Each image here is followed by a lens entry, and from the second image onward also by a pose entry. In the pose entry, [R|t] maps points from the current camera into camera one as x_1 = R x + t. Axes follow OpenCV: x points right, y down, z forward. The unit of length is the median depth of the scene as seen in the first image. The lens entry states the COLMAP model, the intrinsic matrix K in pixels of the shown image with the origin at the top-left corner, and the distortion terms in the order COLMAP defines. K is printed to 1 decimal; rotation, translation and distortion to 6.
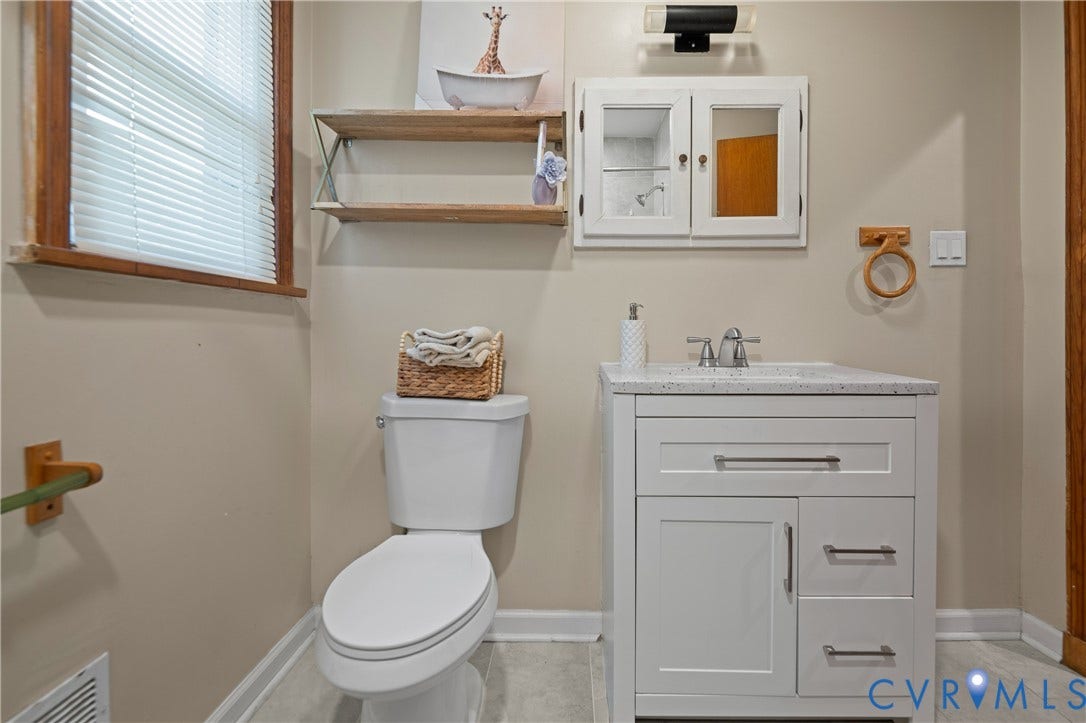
lens RADIAL K [[513.9, 0, 542.3], [0, 513.9, 336.5], [0, 0, 1]] dist [0.023935, -0.023420]
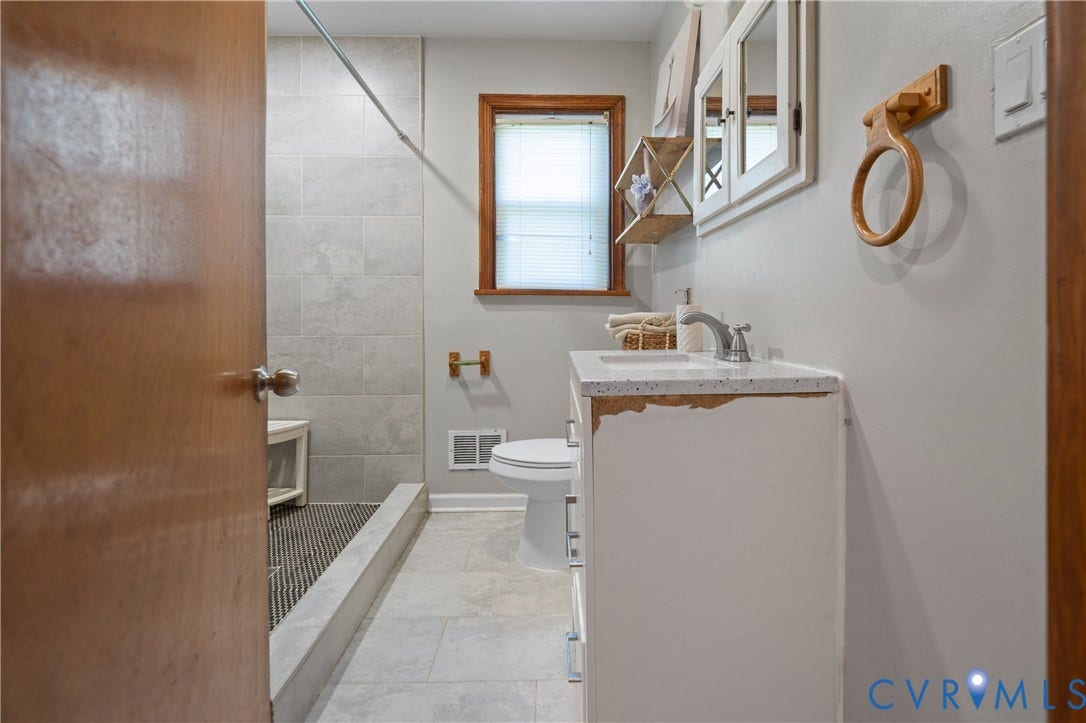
lens RADIAL K [[513.9, 0, 542.3], [0, 513.9, 336.5], [0, 0, 1]] dist [0.023935, -0.023420]
pose [[0.003687, 0.040748, -0.999163, 1.366401], [-0.013021, 0.999087, 0.040697, -0.008478], [0.999908, 0.012860, 0.004214, 0.818114]]
